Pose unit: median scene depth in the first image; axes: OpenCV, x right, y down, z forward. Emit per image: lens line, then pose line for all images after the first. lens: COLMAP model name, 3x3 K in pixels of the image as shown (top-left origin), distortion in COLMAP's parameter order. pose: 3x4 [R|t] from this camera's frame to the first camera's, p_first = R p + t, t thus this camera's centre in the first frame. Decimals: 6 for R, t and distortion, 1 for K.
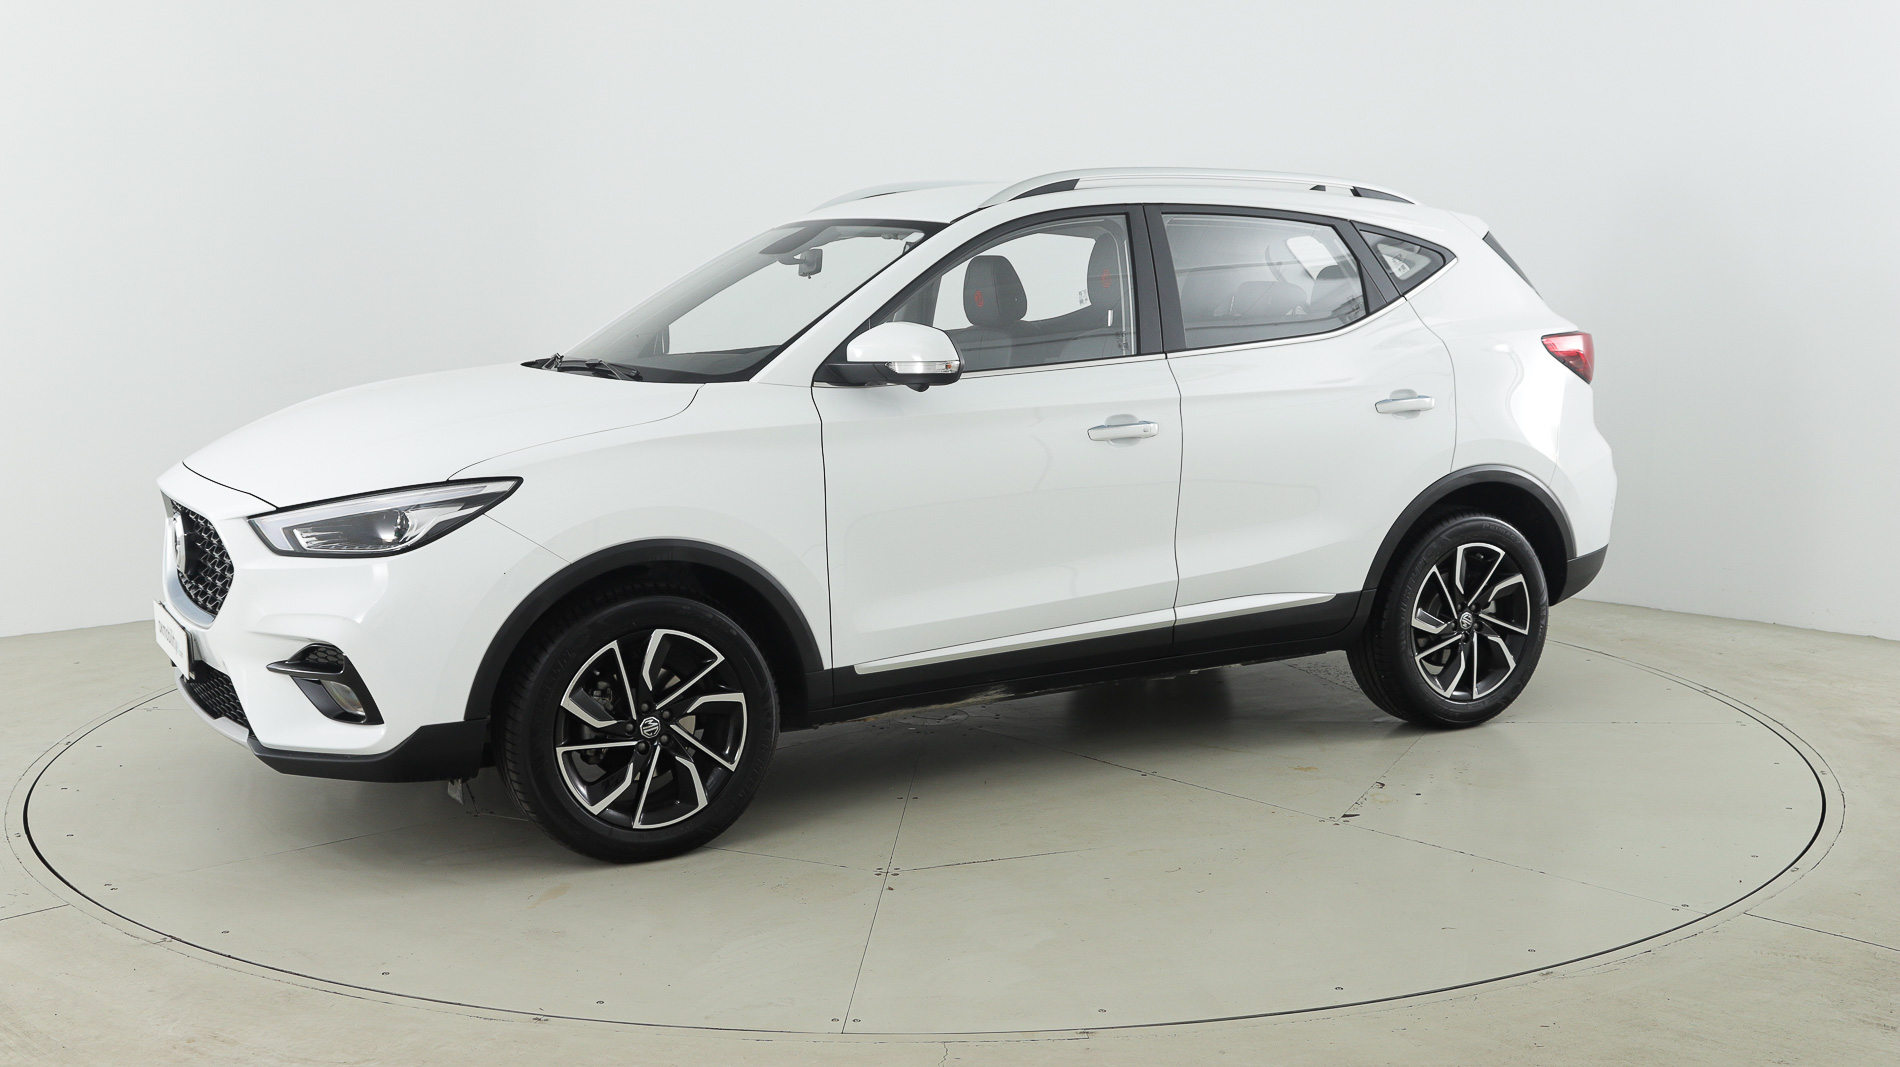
lens RADIAL K [[1987.2, 0, 948.4], [0, 1987.2, 548.2], [0, 0, 1]] dist [0.015231, 0.000000]
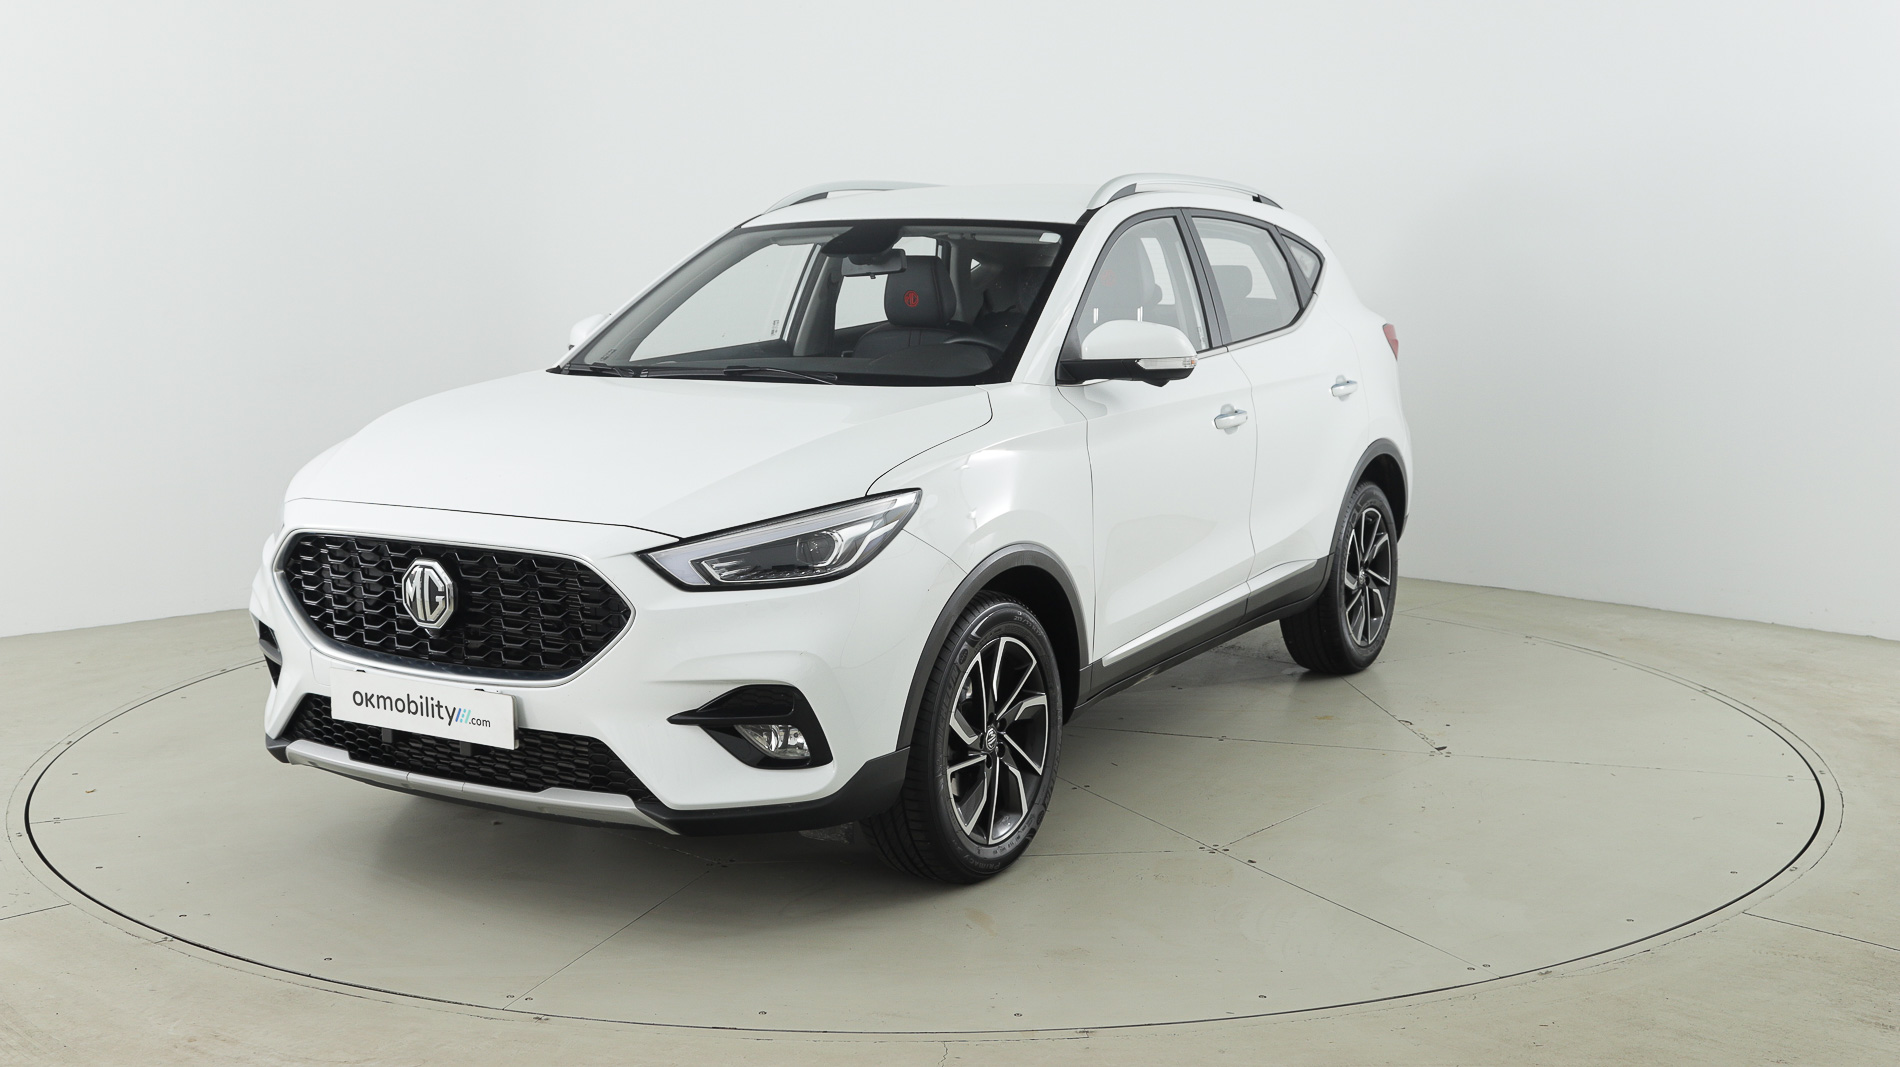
lens RADIAL K [[1987.2, 0, 948.0], [0, 1987.2, 558.9], [0, 0, 1]] dist [0.015231, 0.000000]
pose [[0.861298, -0.073719, 0.502723, -0.641679], [0.070712, 0.997181, 0.025079, -0.023517], [-0.503155, 0.013948, 0.864083, 0.166056]]
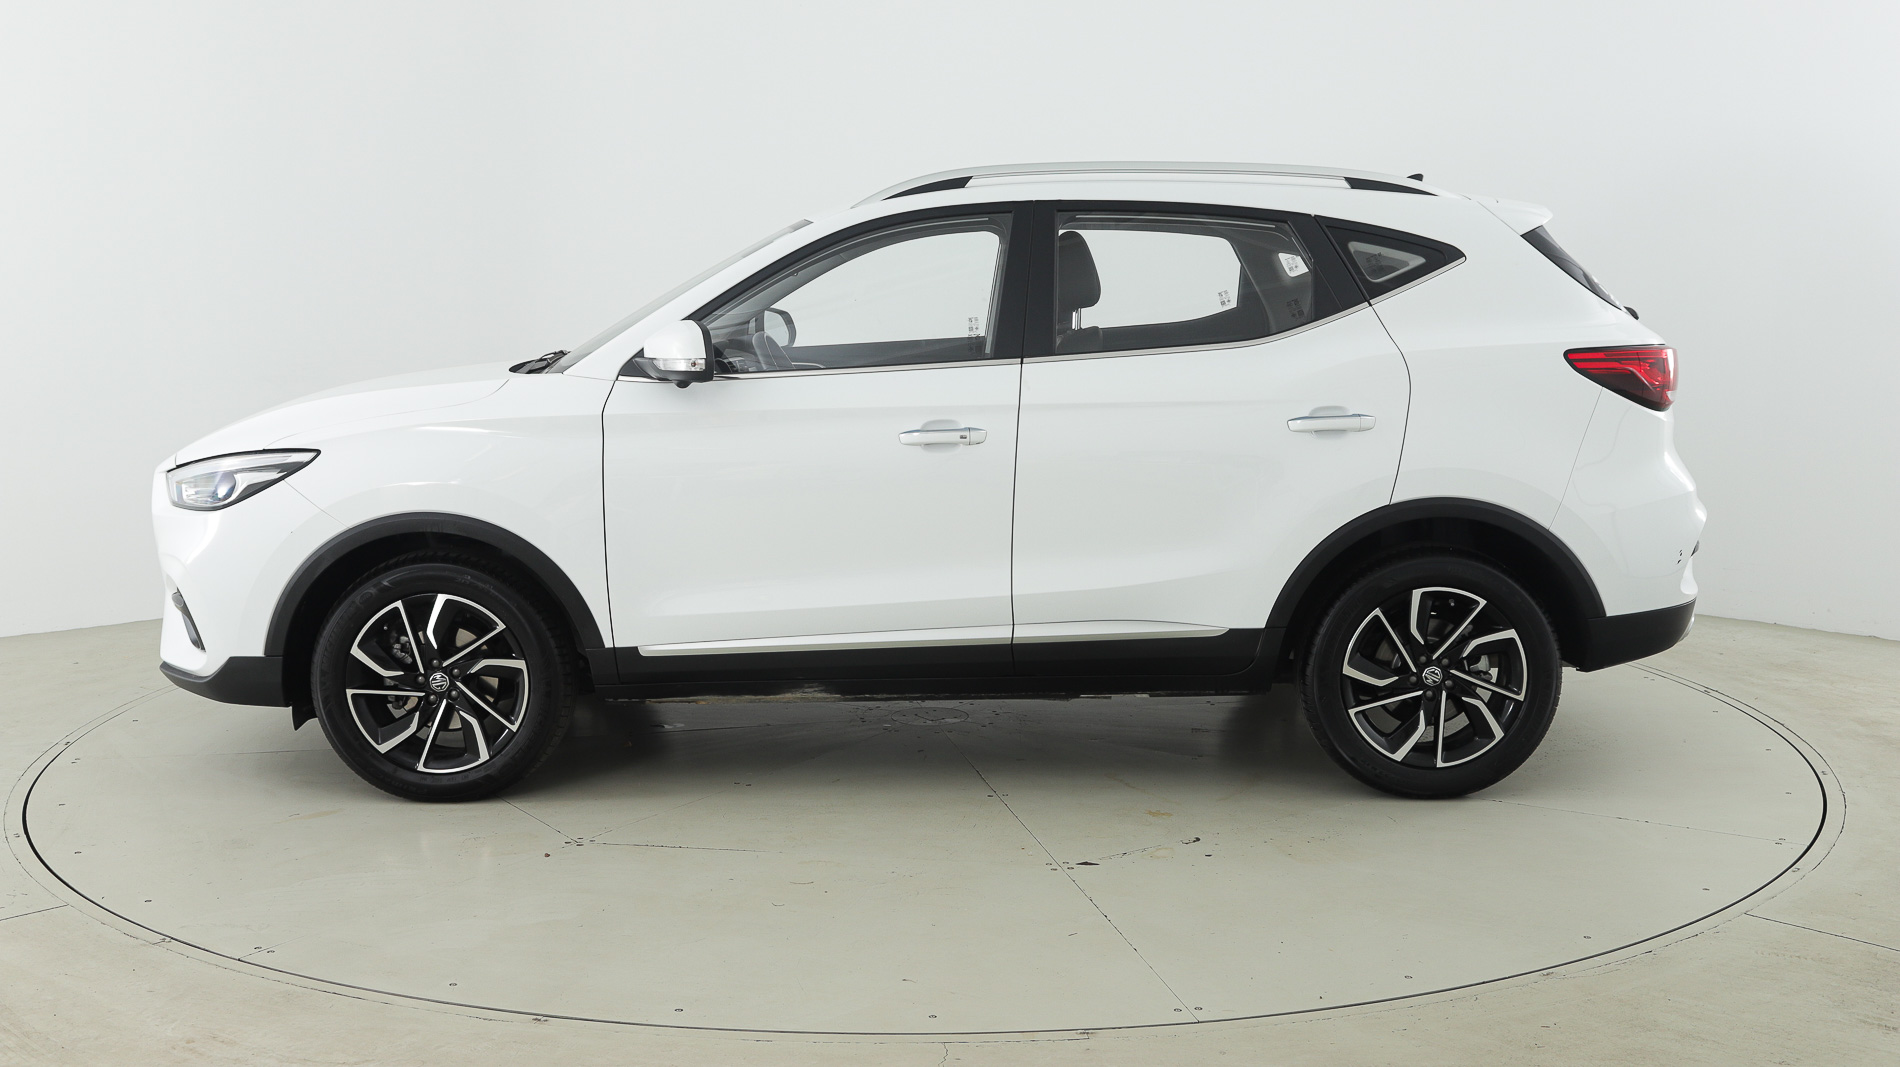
lens RADIAL K [[1987.2, 0, 948.5], [0, 1987.2, 520.6], [0, 0, 1]] dist [0.015231, 0.000000]
pose [[0.864330, 0.070269, -0.497991, 0.629001], [-0.072209, 0.997271, 0.015392, -0.036389], [0.497714, 0.022655, 0.867045, 0.176550]]
